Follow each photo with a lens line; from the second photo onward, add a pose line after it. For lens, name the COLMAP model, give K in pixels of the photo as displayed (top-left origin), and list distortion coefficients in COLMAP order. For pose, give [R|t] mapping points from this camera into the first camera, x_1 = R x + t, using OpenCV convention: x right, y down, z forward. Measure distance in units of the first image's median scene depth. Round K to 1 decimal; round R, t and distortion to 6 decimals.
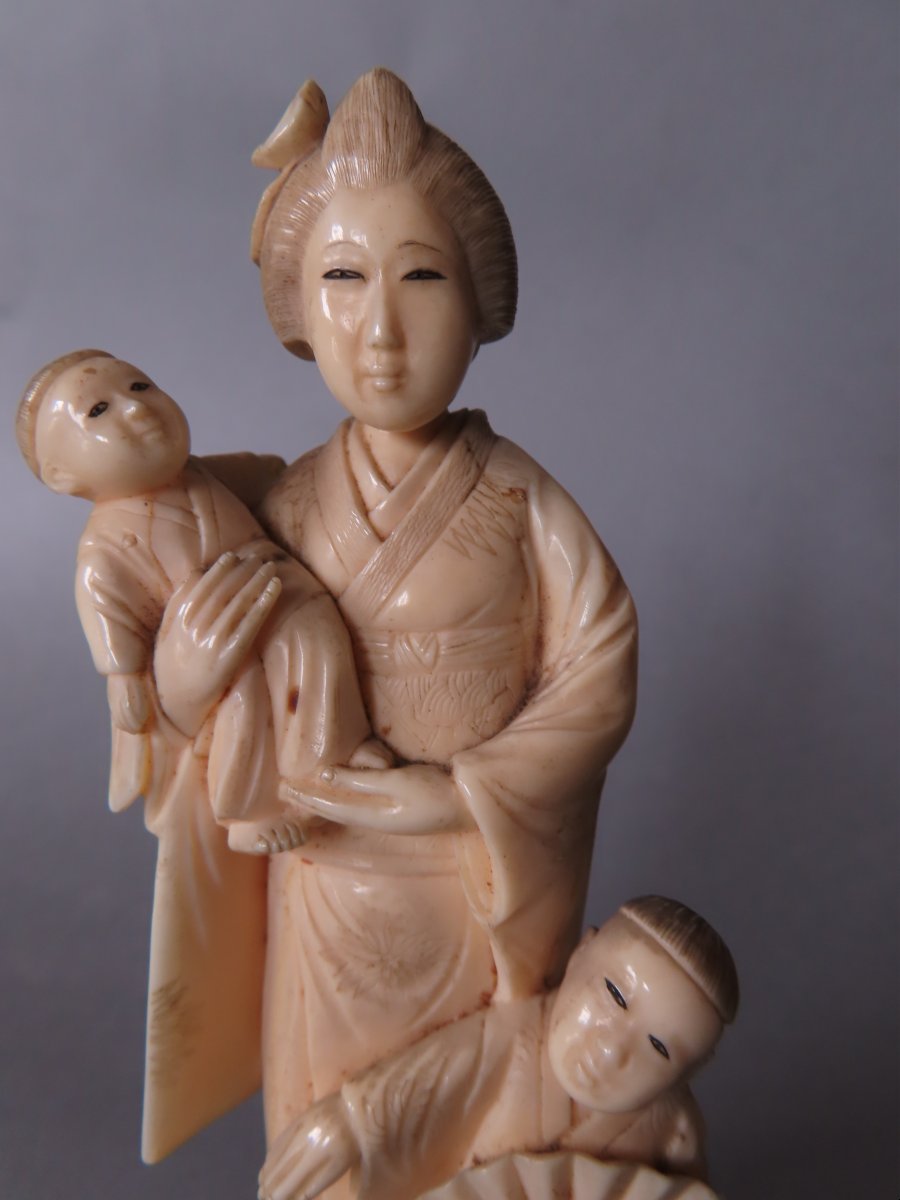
lens RADIAL K [[851.5, 0, 445.8], [0, 851.5, 601.9], [0, 0, 1]] dist [-0.007674, -0.004852]
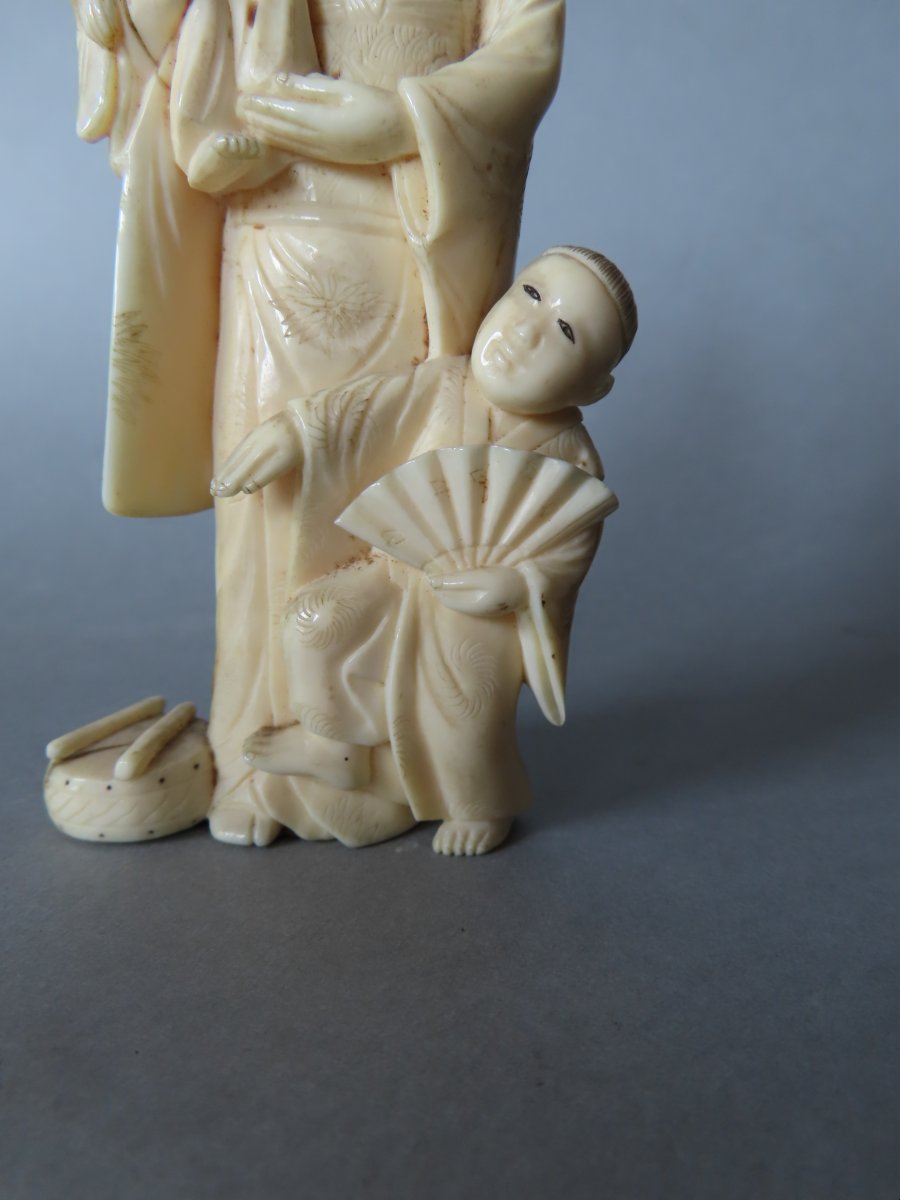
lens RADIAL K [[851.5, 0, 445.8], [0, 851.5, 601.9], [0, 0, 1]] dist [-0.007674, -0.004852]
pose [[0.996712, 0.029685, 0.075386, 0.009247], [-0.035901, 0.995945, 0.082488, 0.738796], [-0.072631, -0.084923, 0.993737, -0.159760]]
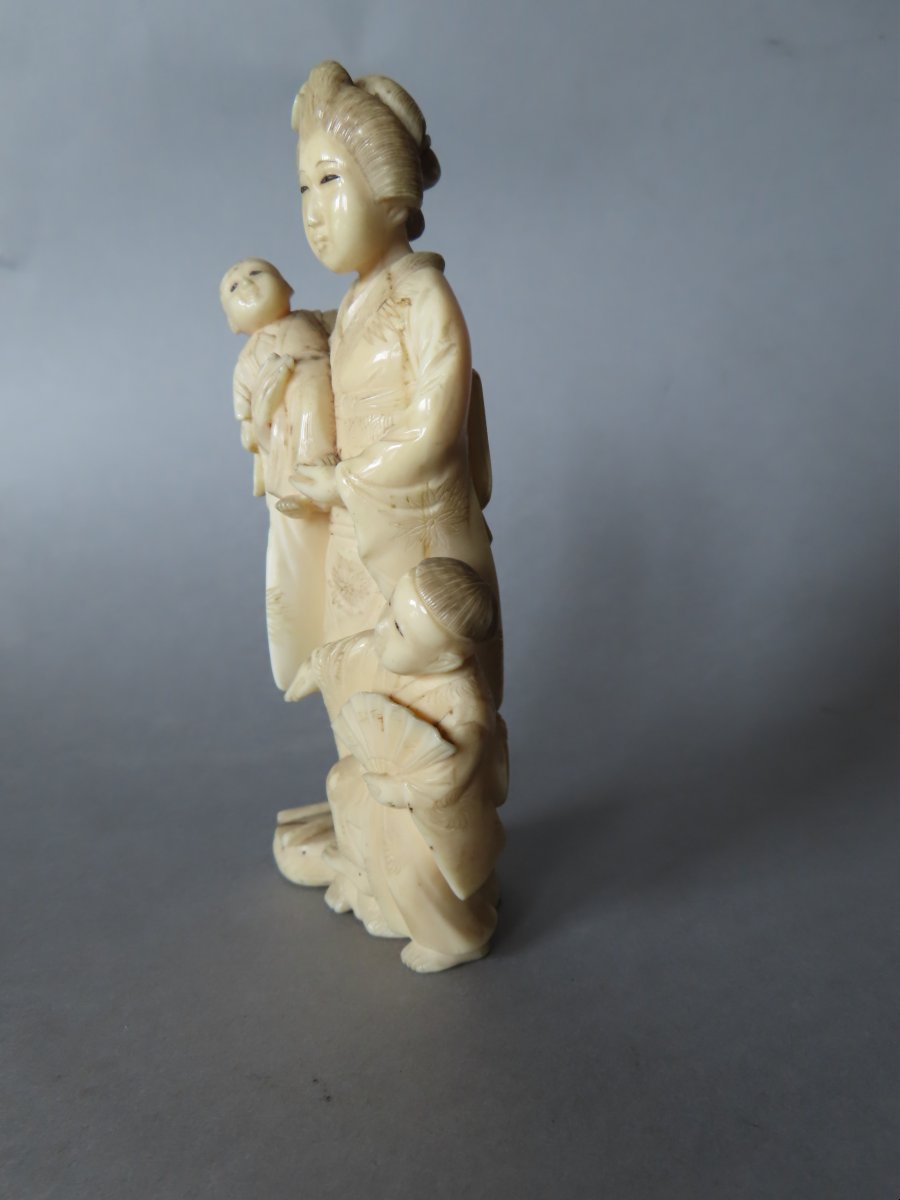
lens RADIAL K [[851.5, 0, 445.8], [0, 851.5, 601.9], [0, 0, 1]] dist [-0.007674, -0.004852]
pose [[0.710635, 0.097689, -0.696746, 1.352113], [-0.038194, 0.994210, 0.100440, 0.279516], [0.702523, -0.044764, 0.710251, -0.109946]]
